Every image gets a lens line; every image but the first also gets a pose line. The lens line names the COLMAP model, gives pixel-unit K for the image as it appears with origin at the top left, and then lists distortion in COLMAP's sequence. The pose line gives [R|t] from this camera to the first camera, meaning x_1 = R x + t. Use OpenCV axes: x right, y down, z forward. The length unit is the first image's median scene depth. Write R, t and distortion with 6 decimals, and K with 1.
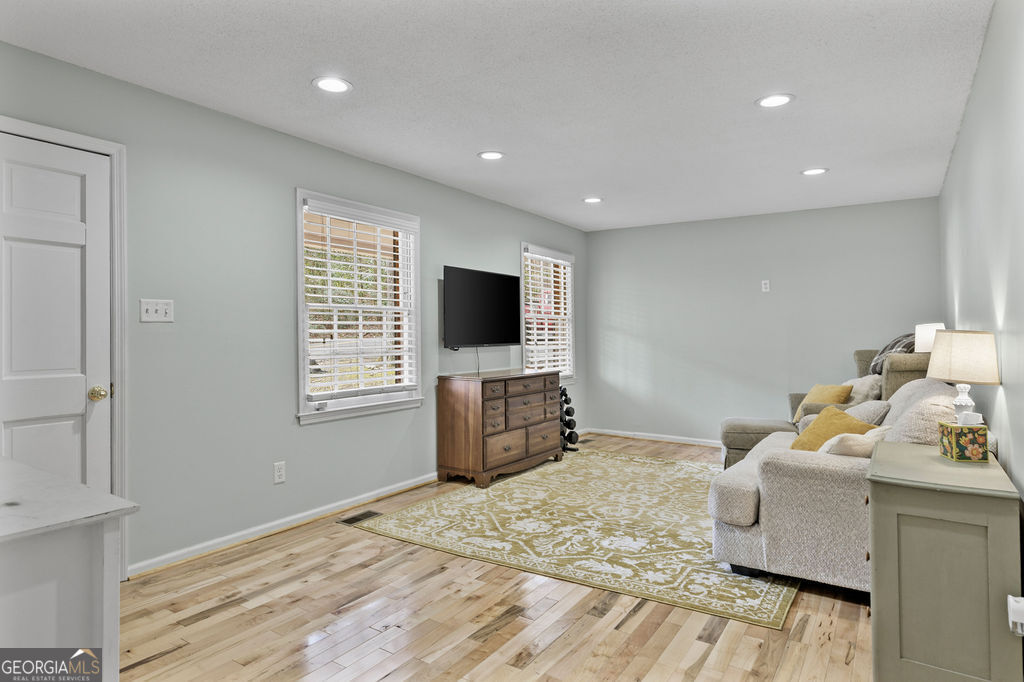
lens RADIAL K [[556.2, 0, 510.6], [0, 556.2, 326.4], [0, 0, 1]] dist [0.000387, -0.000208]
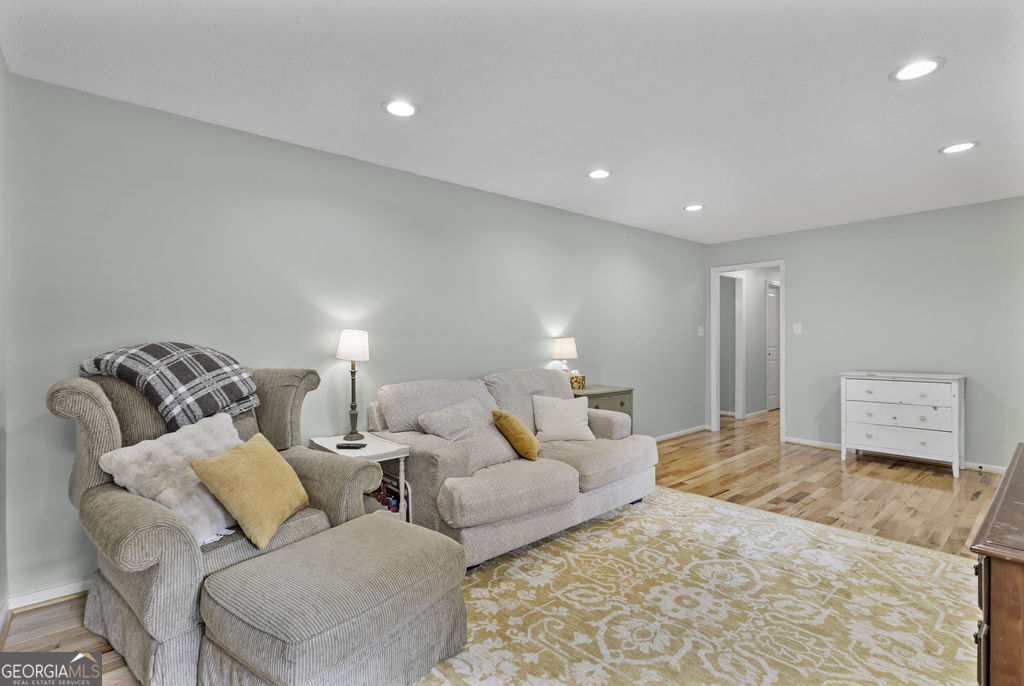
lens RADIAL K [[504.1, 0, 507.9], [0, 504.1, 337.5], [0, 0, 1]] dist [-0.004637, -0.000385]
pose [[-0.967876, 0.001600, 0.251425, 0.325376], [-0.000049, 0.999979, -0.006554, 0.016521], [-0.251430, -0.006356, -0.967855, 1.906293]]
